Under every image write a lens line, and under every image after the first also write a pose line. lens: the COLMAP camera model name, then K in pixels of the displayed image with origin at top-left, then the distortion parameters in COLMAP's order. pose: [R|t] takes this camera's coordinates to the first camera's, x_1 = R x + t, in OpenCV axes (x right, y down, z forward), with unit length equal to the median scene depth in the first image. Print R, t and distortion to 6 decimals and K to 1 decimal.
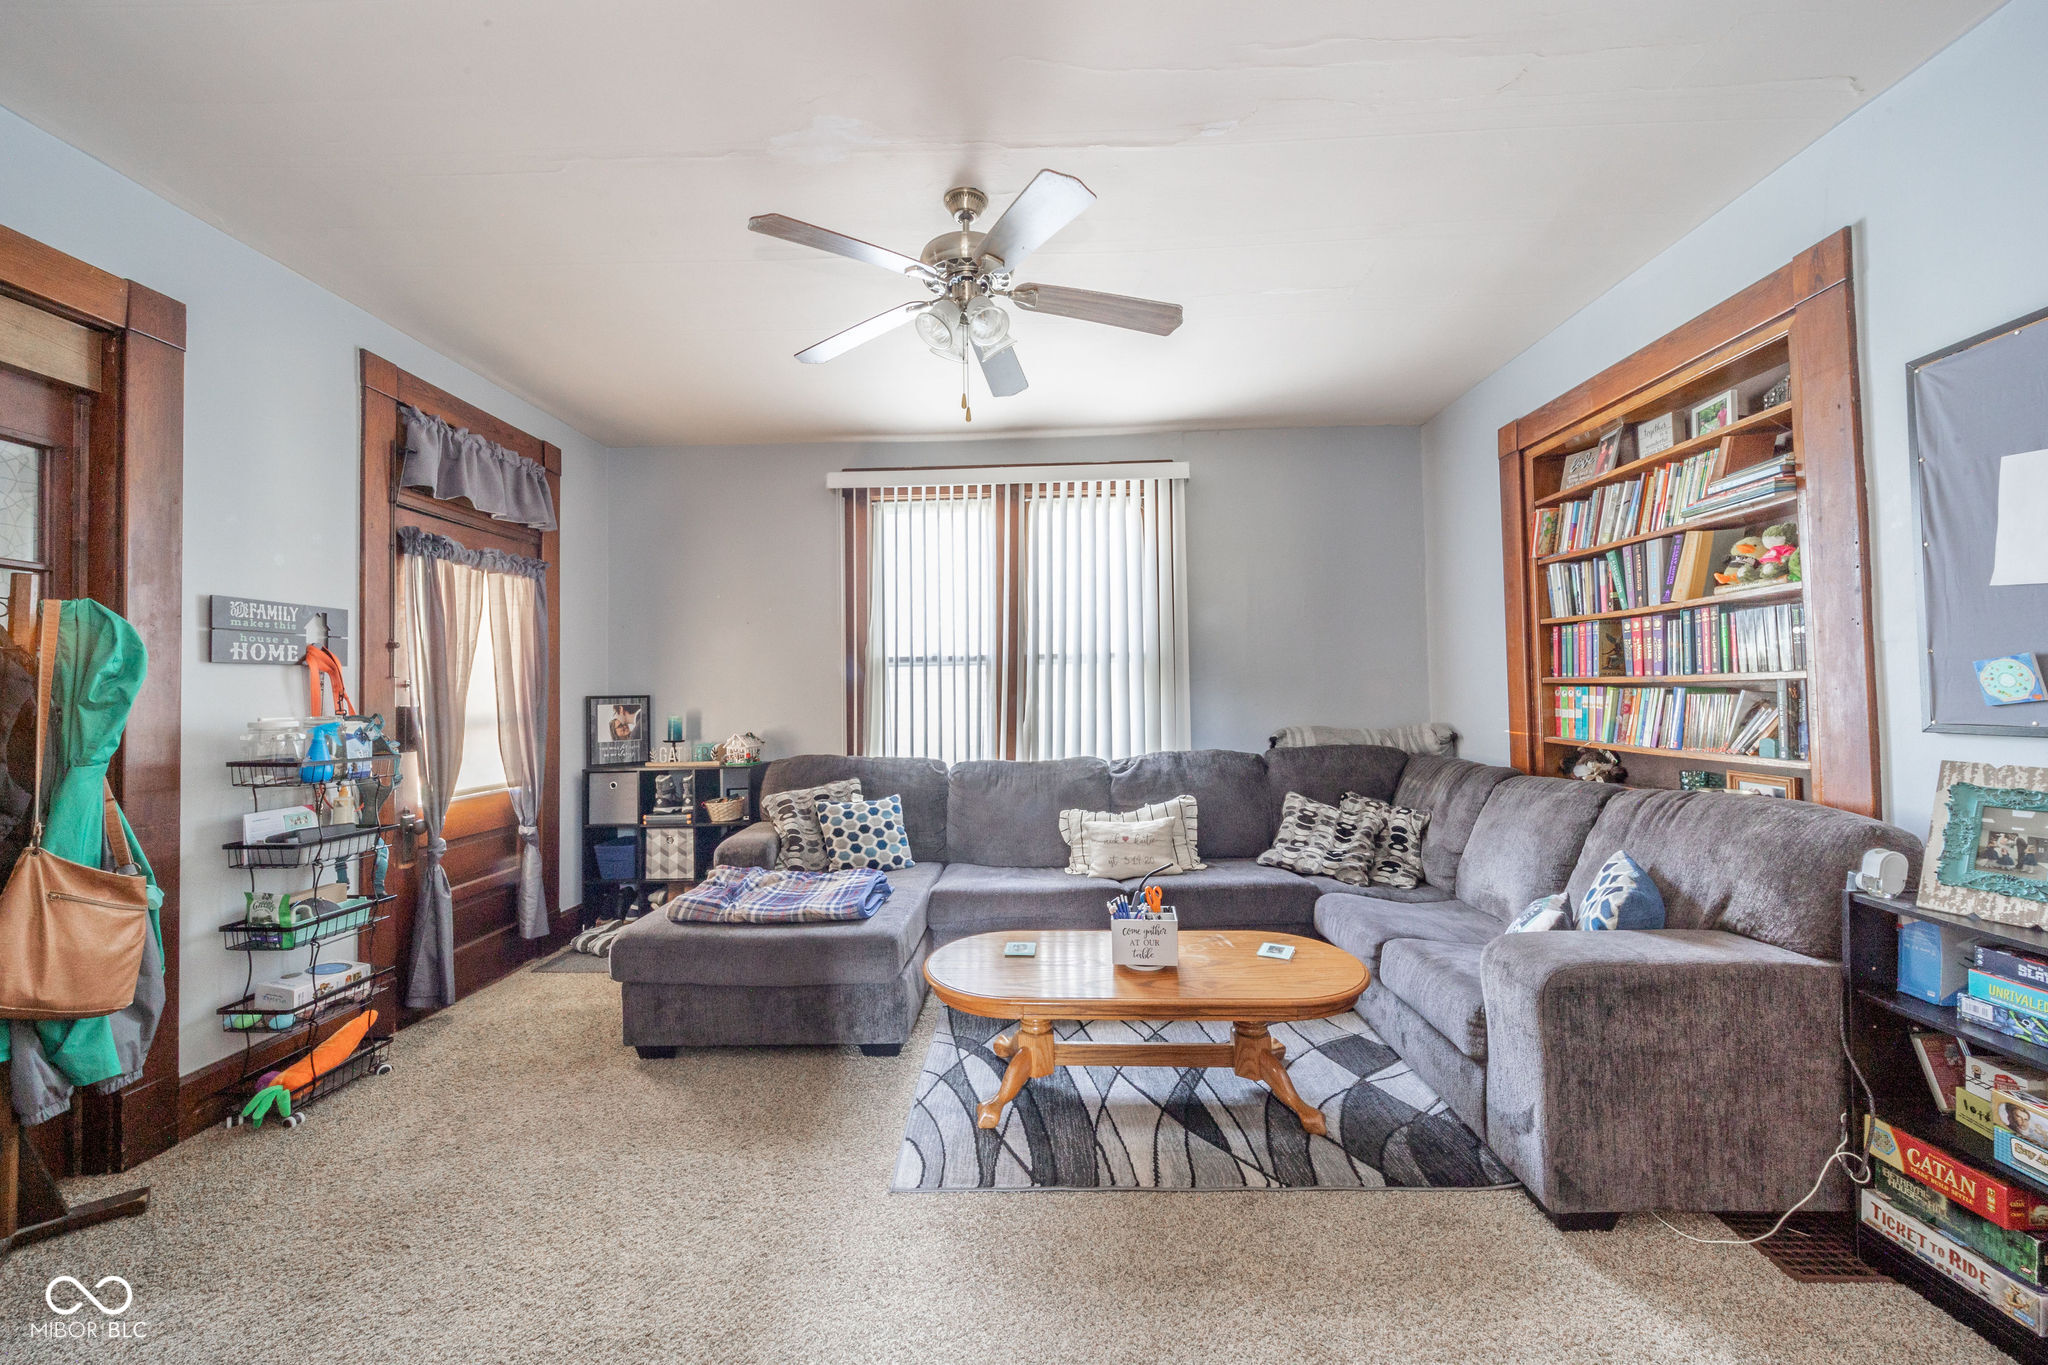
lens RADIAL K [[749.0, 0, 1036.5], [0, 749.0, 681.9], [0, 0, 1]] dist [-0.000266, -0.000707]
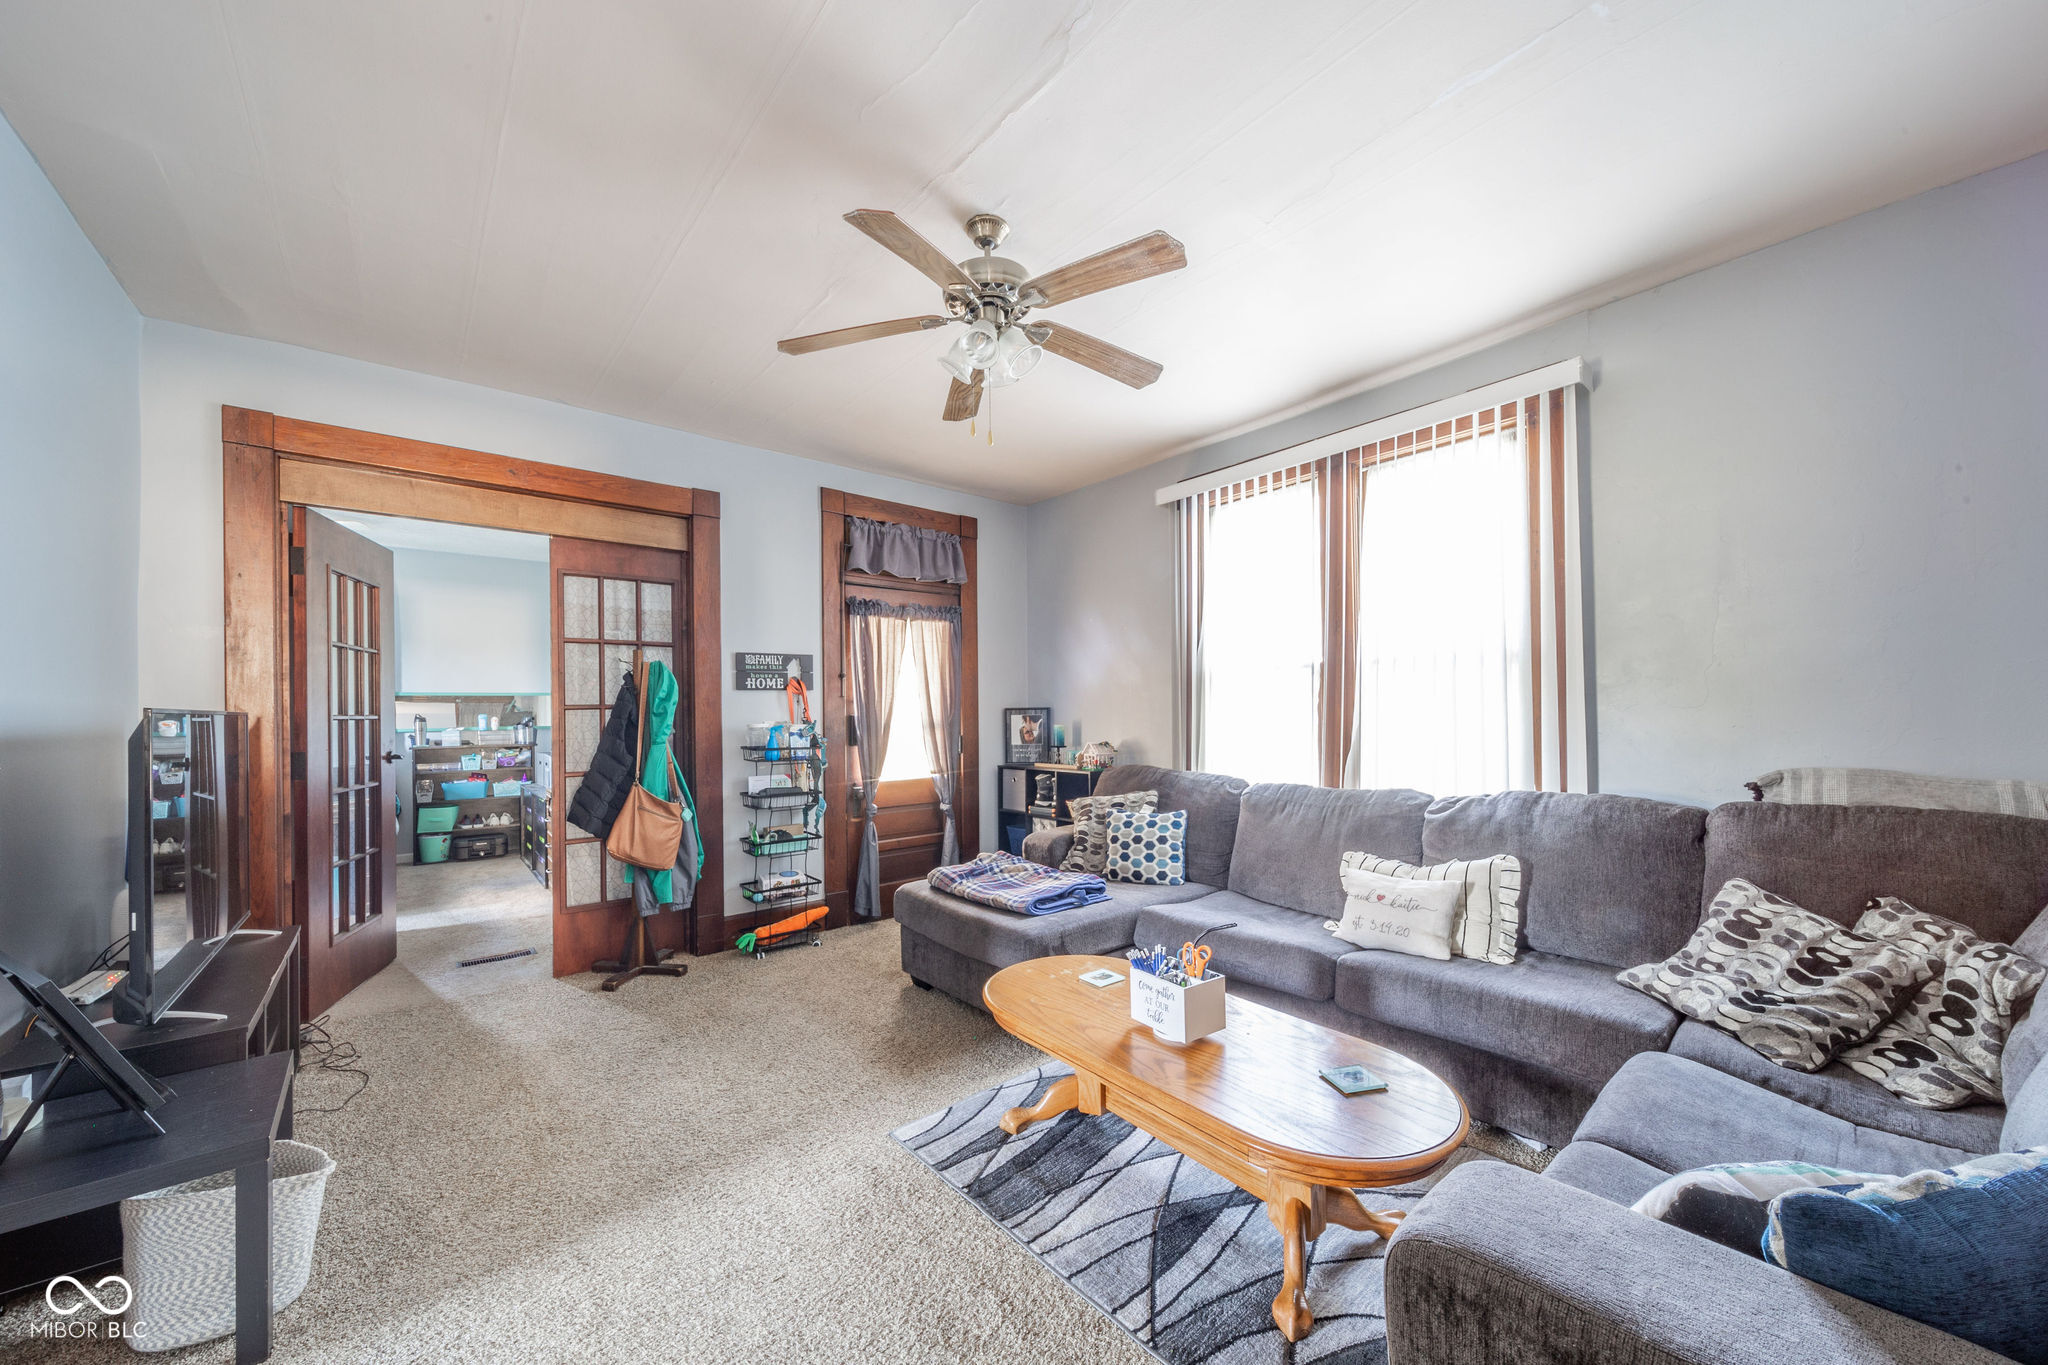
lens RADIAL K [[753.8, 0, 1028.2], [0, 753.8, 713.6], [0, 0, 1]] dist [-0.000312, -0.000262]
pose [[0.655659, 0.009599, -0.754996, 0.570256], [0.014146, 0.999588, 0.024994, -0.004475], [0.754925, -0.027068, 0.655253, 0.277247]]
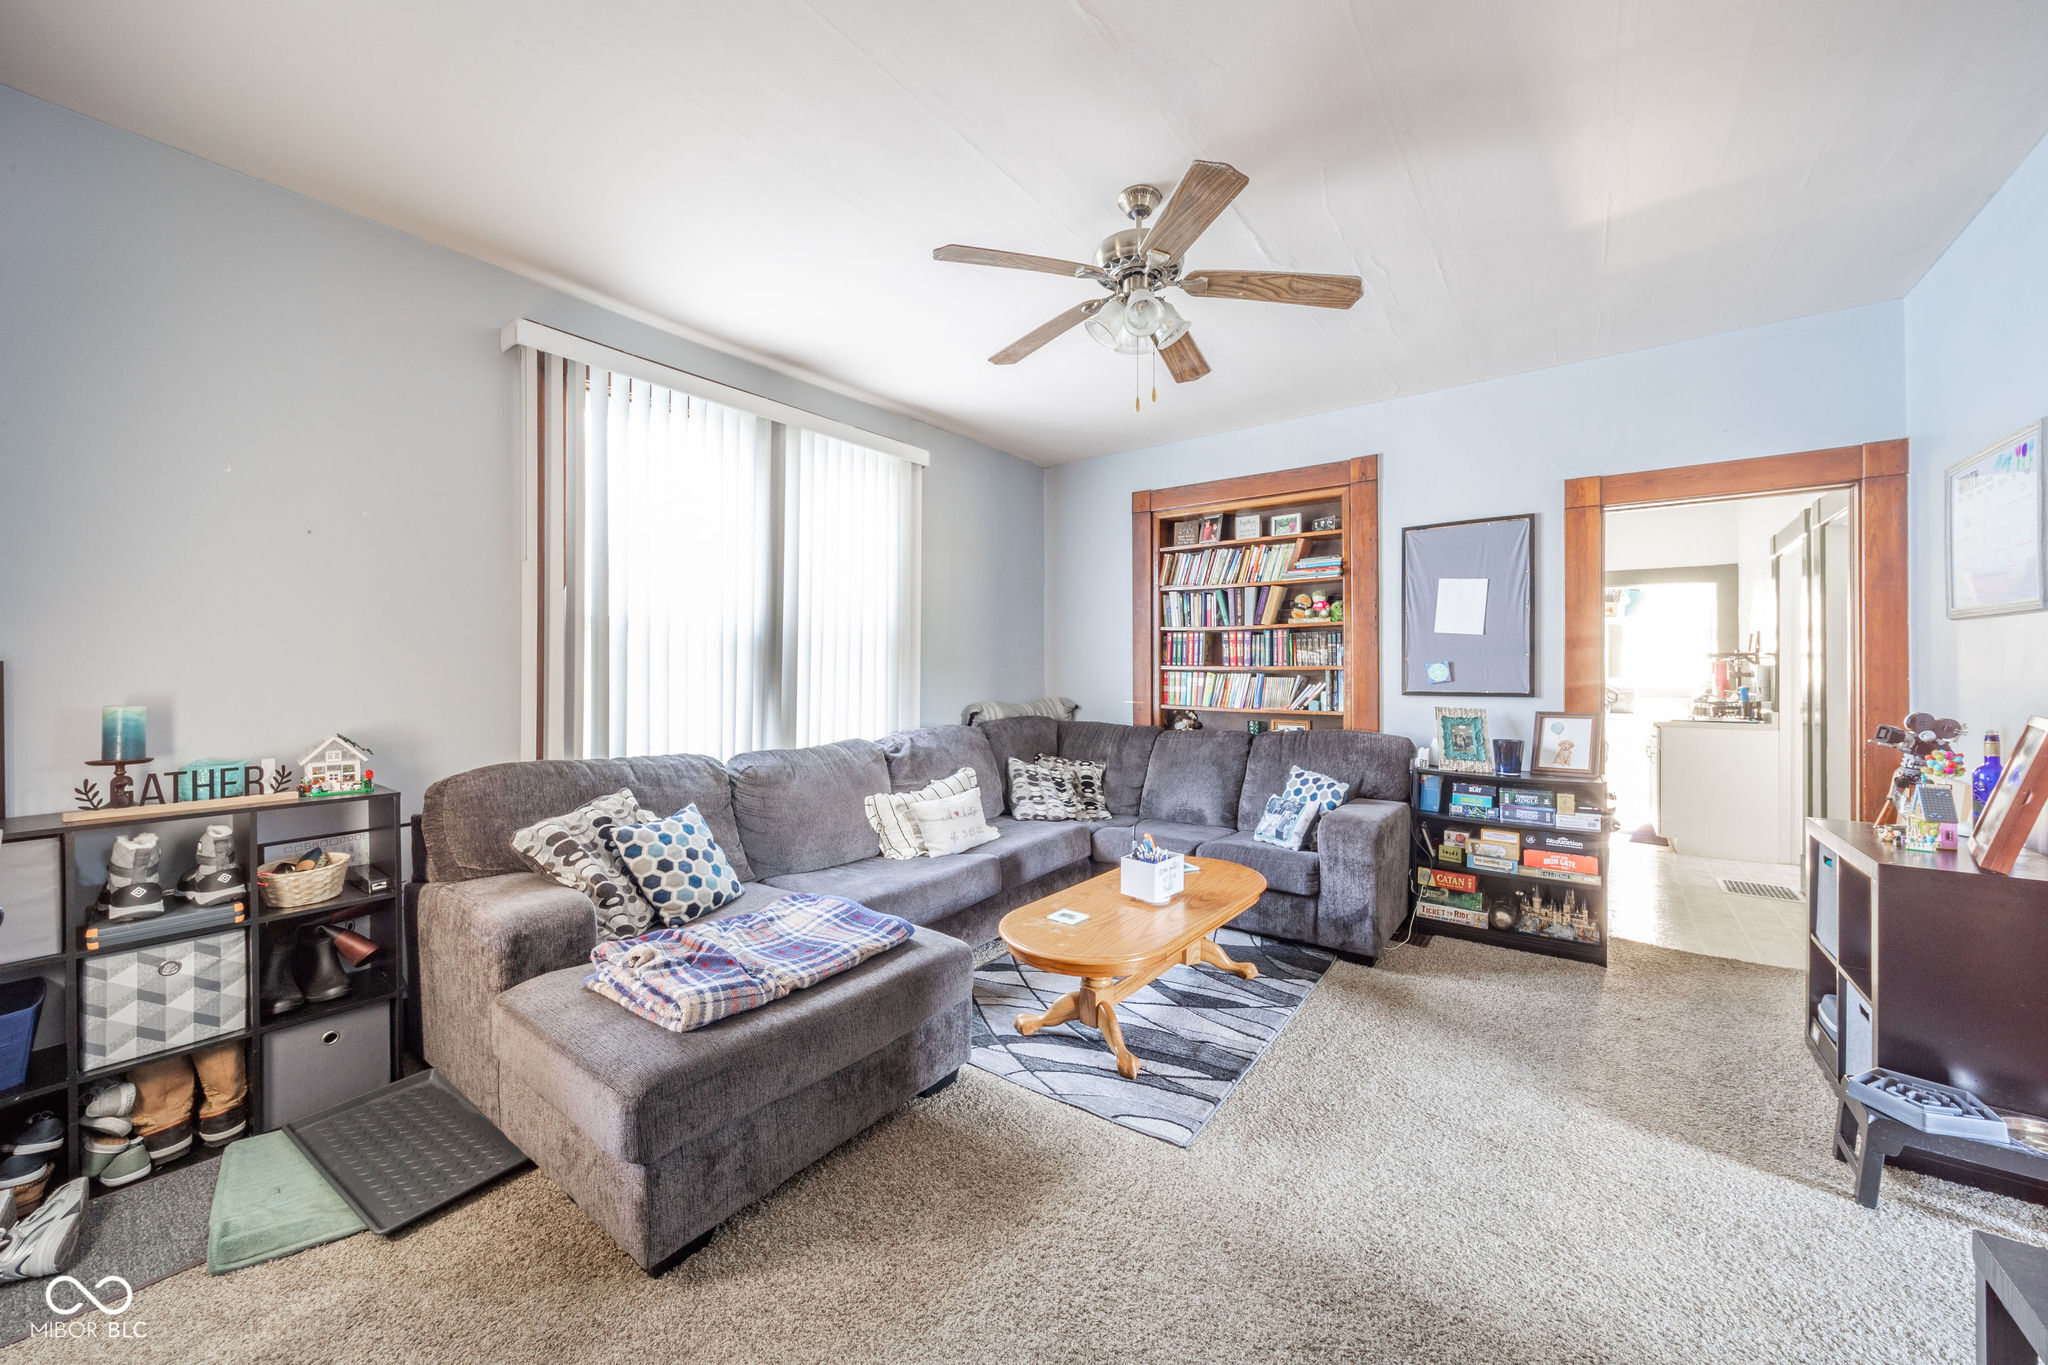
lens RADIAL K [[730.2, 0, 1043.6], [0, 730.2, 673.9], [0, 0, 1]] dist [-0.000068, -0.000139]
pose [[0.575244, 0.011283, 0.817904, -0.783074], [-0.023464, 0.999721, 0.002712, 0.014761], [-0.817646, -0.020751, 0.575348, 0.402914]]
